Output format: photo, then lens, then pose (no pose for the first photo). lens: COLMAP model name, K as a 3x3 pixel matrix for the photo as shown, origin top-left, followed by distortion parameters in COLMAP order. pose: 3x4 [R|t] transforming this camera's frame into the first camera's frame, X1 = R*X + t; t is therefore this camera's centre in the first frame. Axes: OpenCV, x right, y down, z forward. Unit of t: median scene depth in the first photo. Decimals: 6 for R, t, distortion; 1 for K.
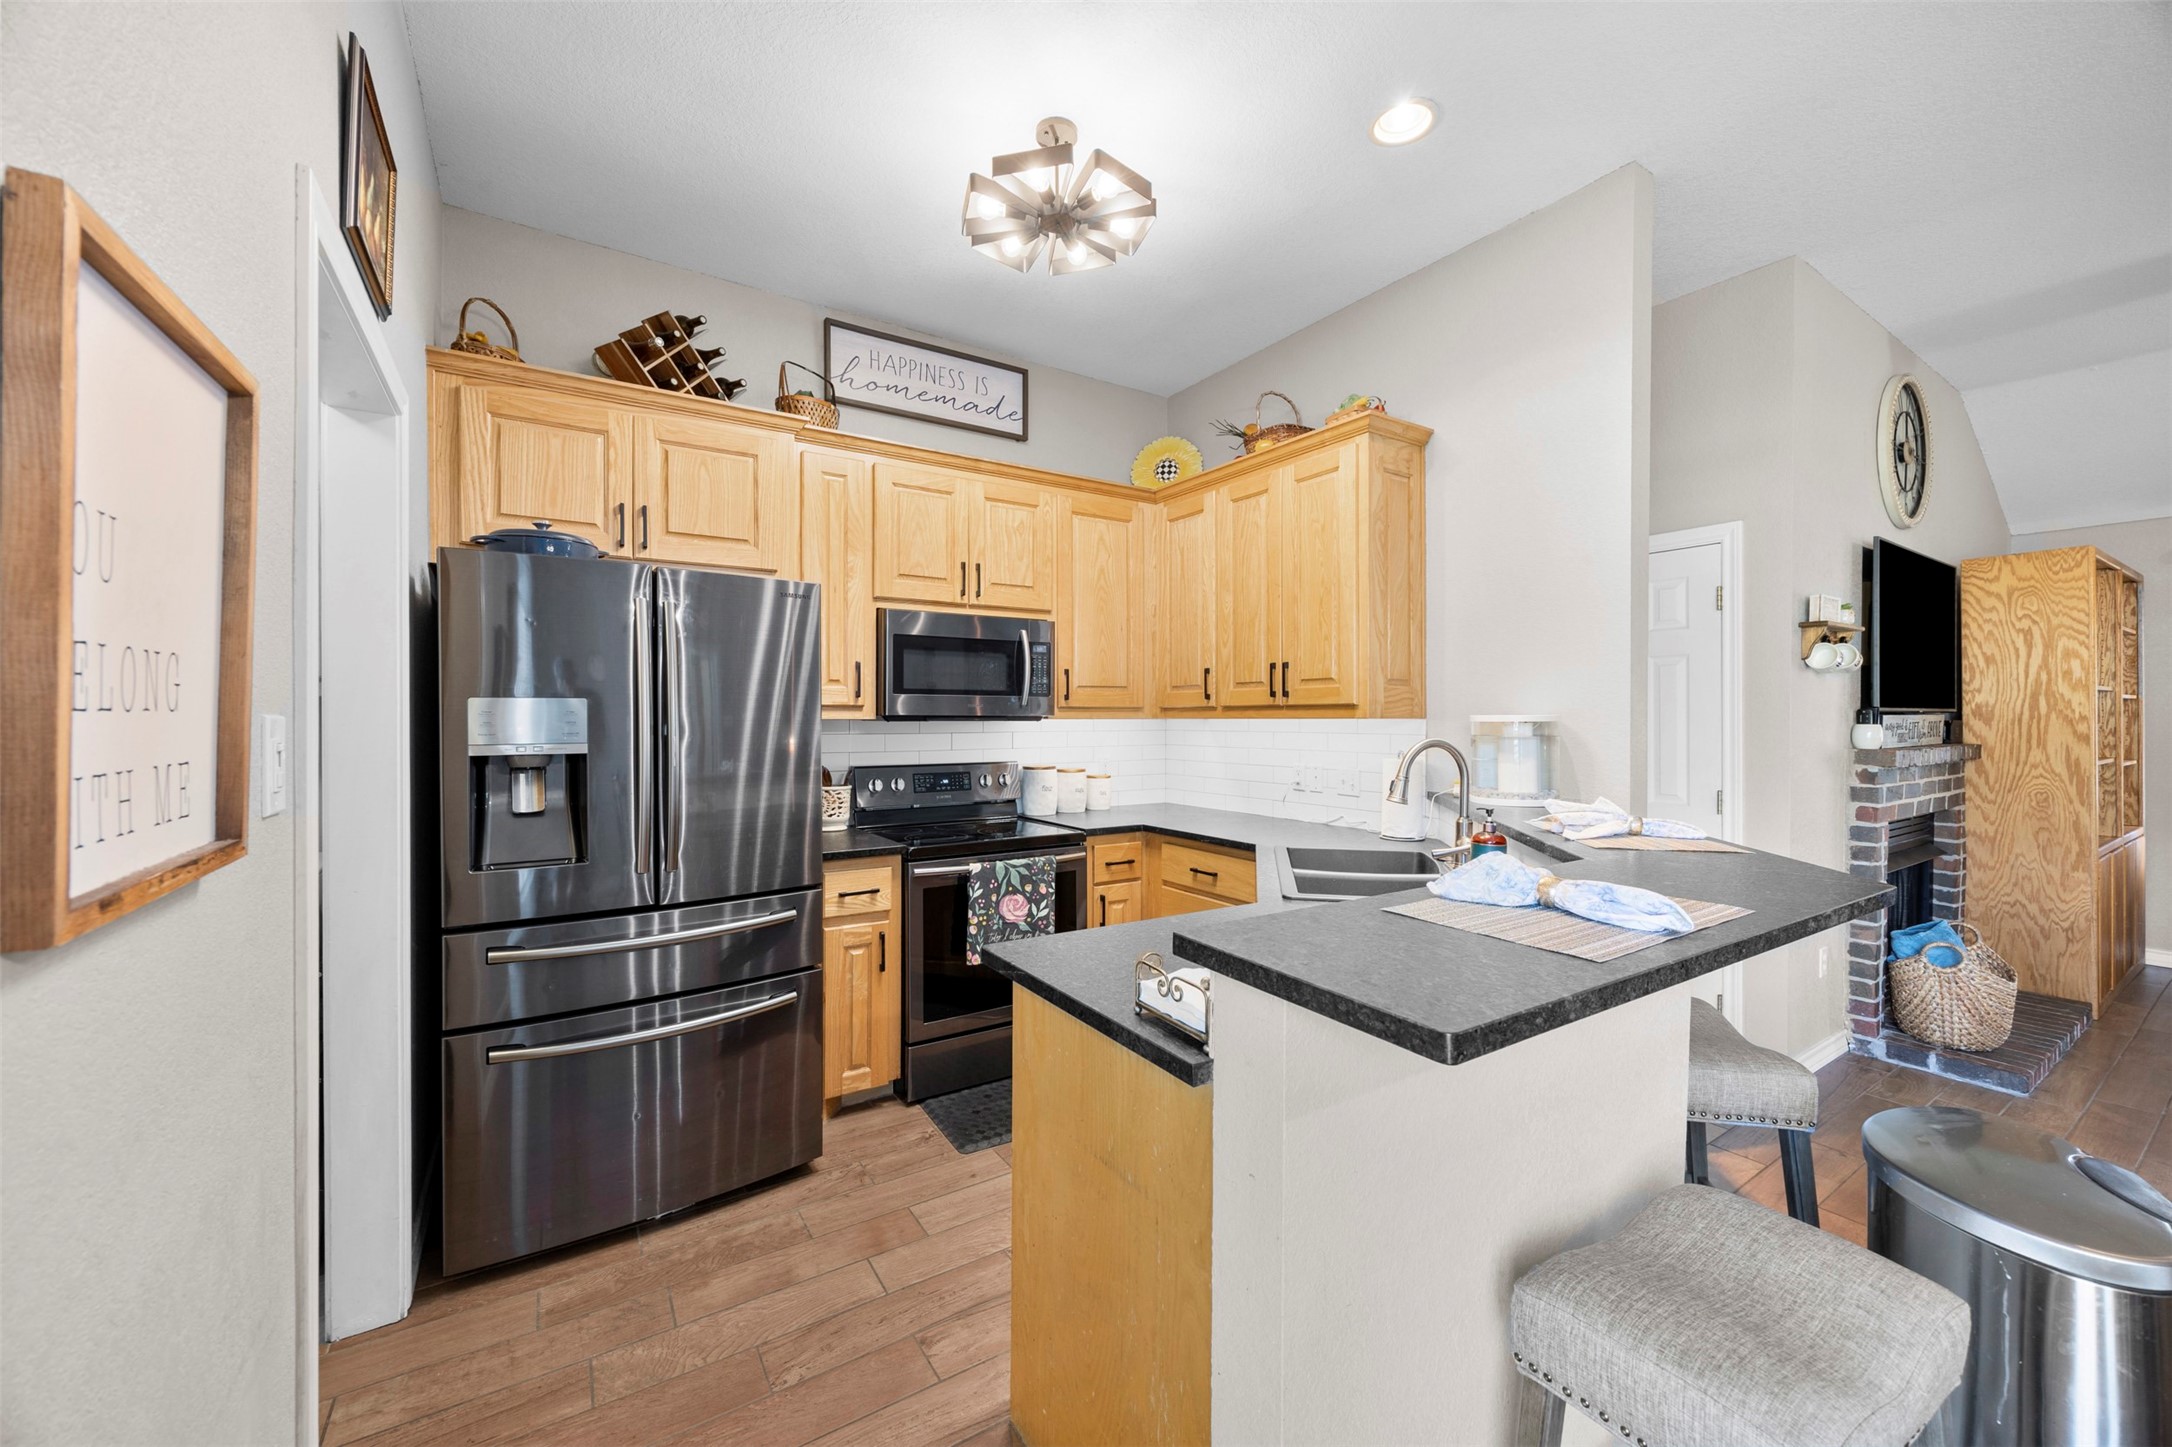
lens RADIAL K [[821.8, 0, 1086.9], [0, 821.8, 723.2], [0, 0, 1]] dist [-0.003581, 0.000199]
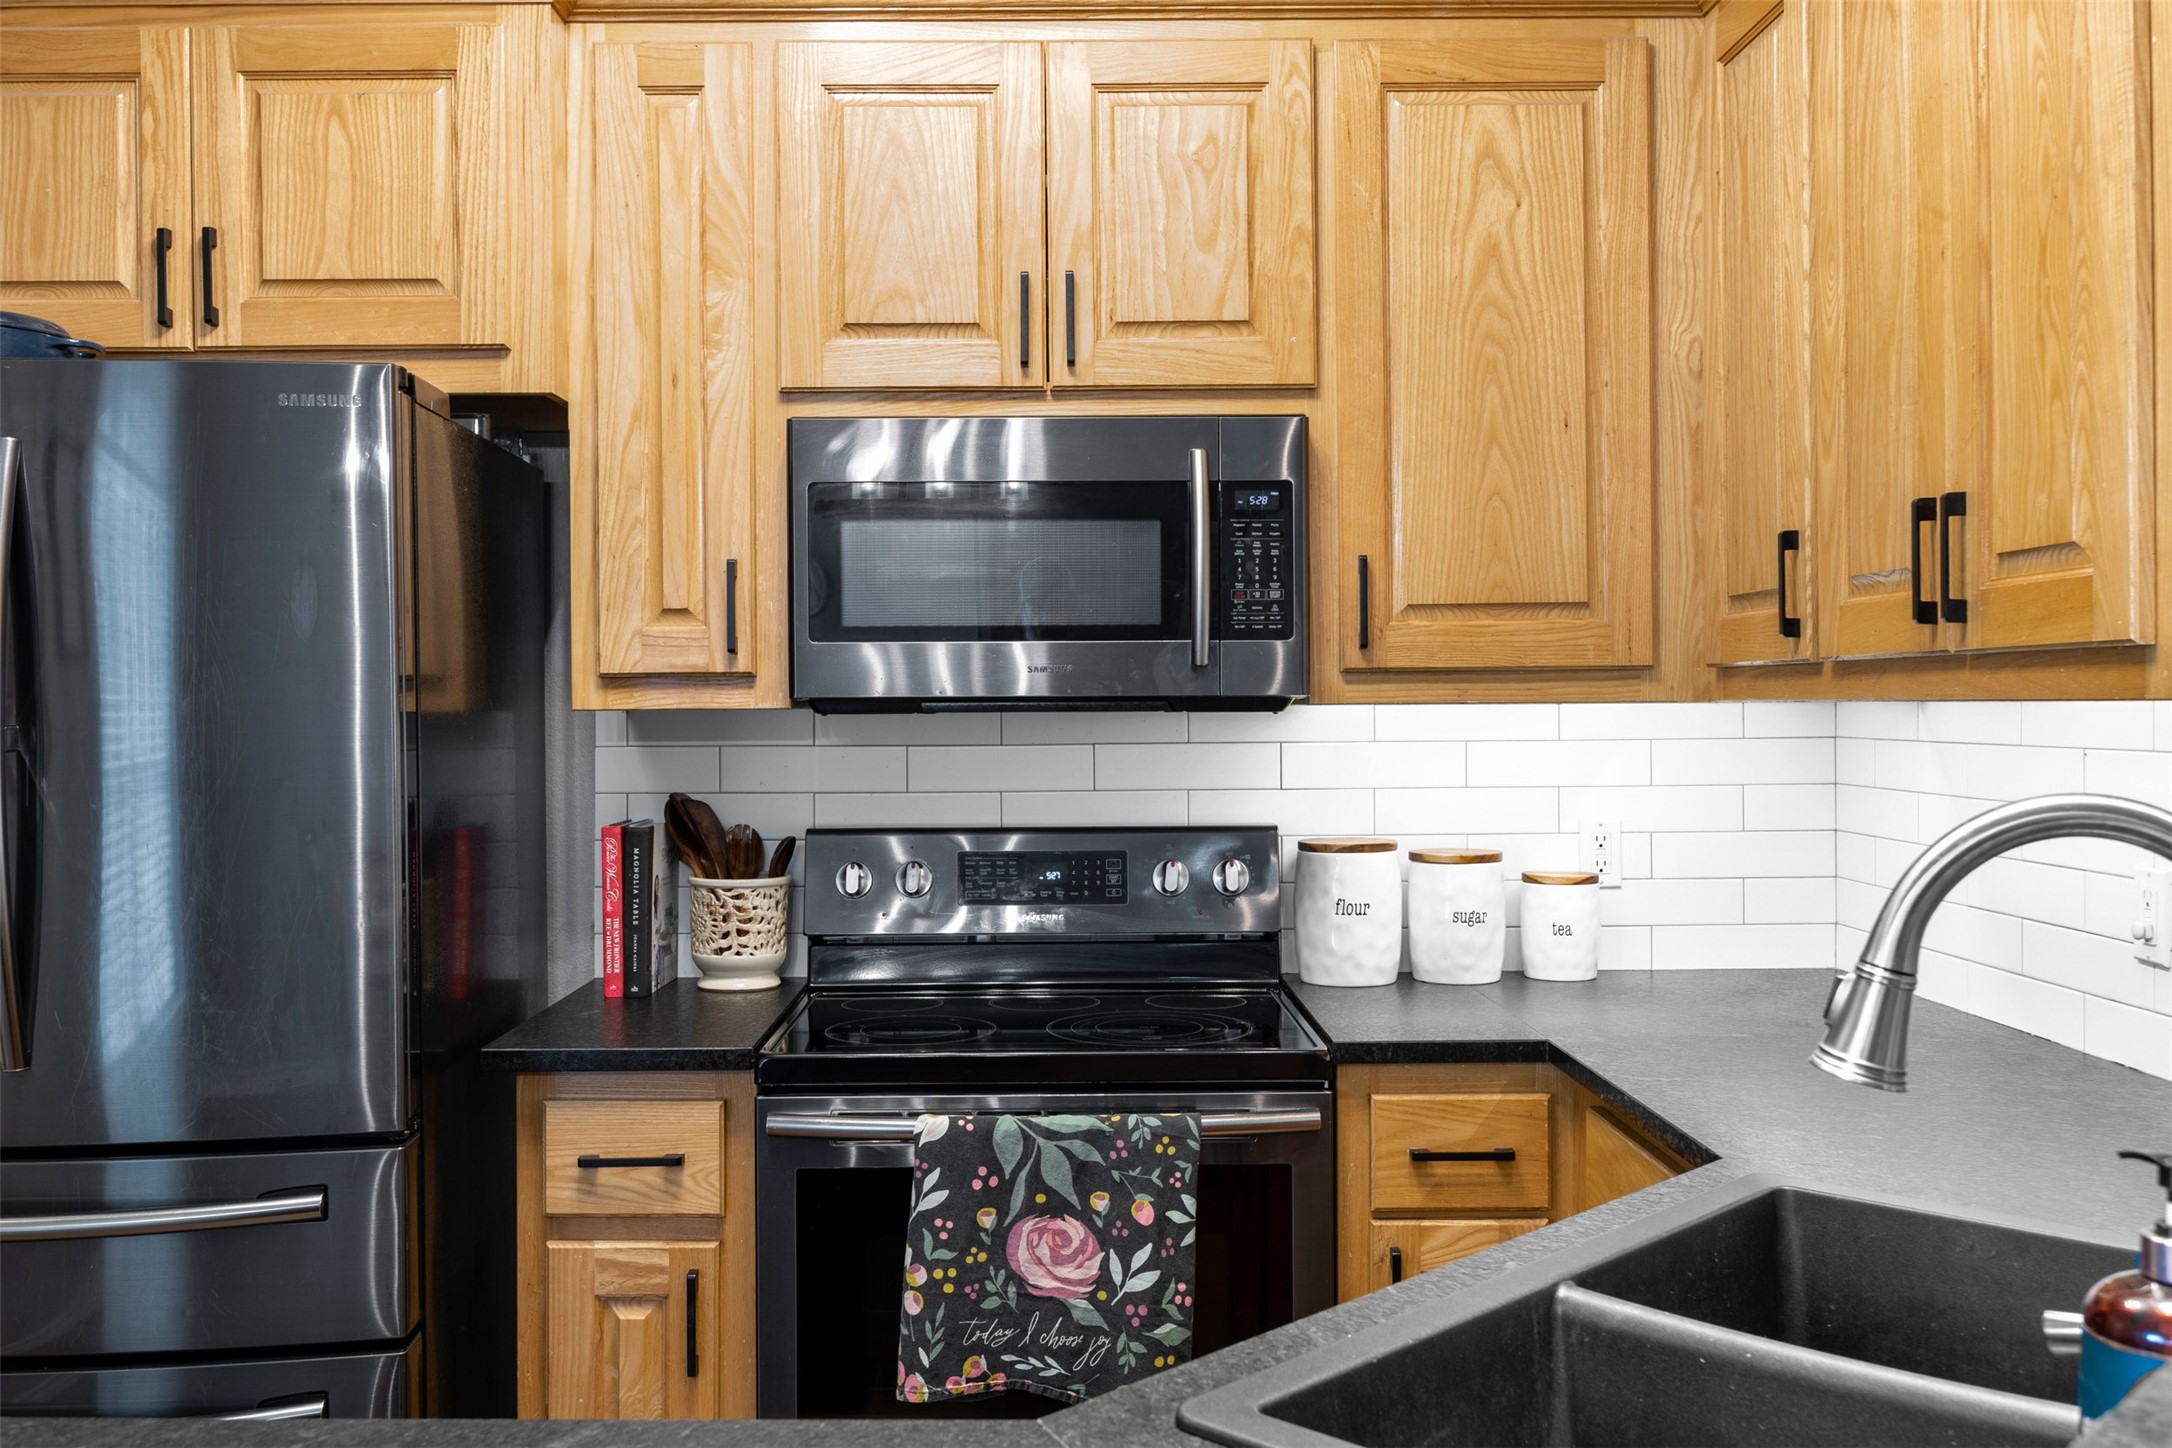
lens RADIAL K [[1953.3, 0, 1087.5], [0, 1953.3, 702.2], [0, 0, 1]] dist [0.010211, -0.014165]
pose [[0.844497, -0.004522, -0.535541, 0.343741], [0.002275, 0.999986, -0.004856, -0.003024], [0.535555, 0.002883, 0.844495, 0.297684]]
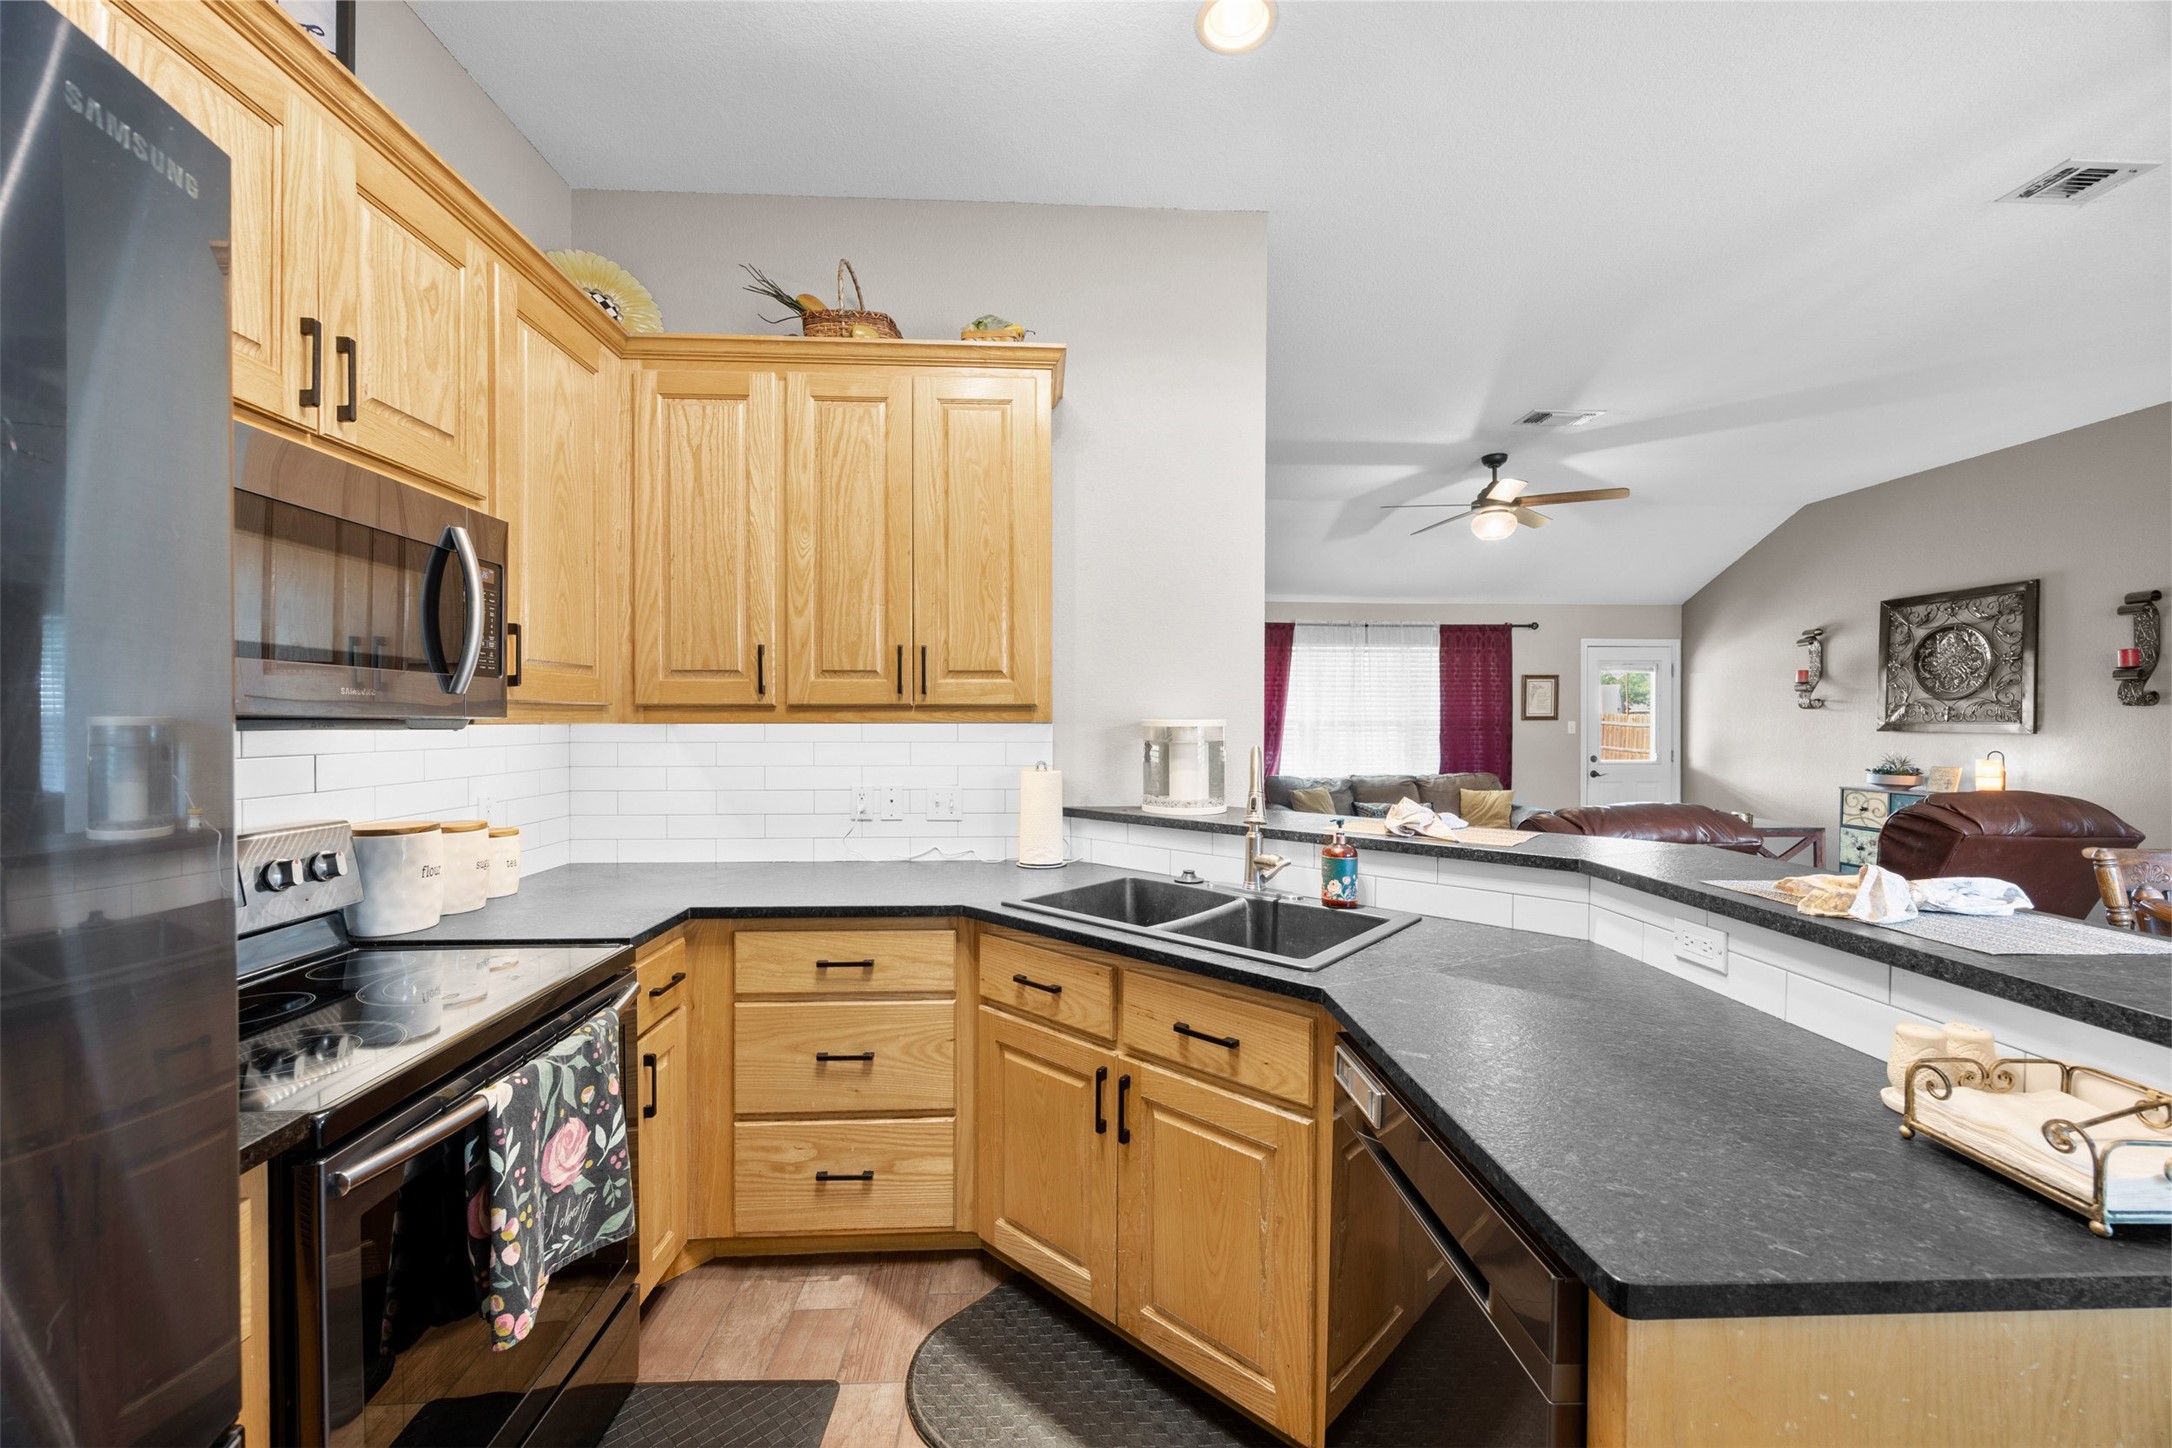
lens RADIAL K [[821.8, 0, 1081.3], [0, 821.8, 725.5], [0, 0, 1]] dist [-0.003581, 0.000199]
pose [[0.510387, -0.002857, 0.859940, -0.307883], [0.004891, 0.999988, 0.000419, -0.003401], [-0.859931, 0.003992, 0.510394, 0.508128]]
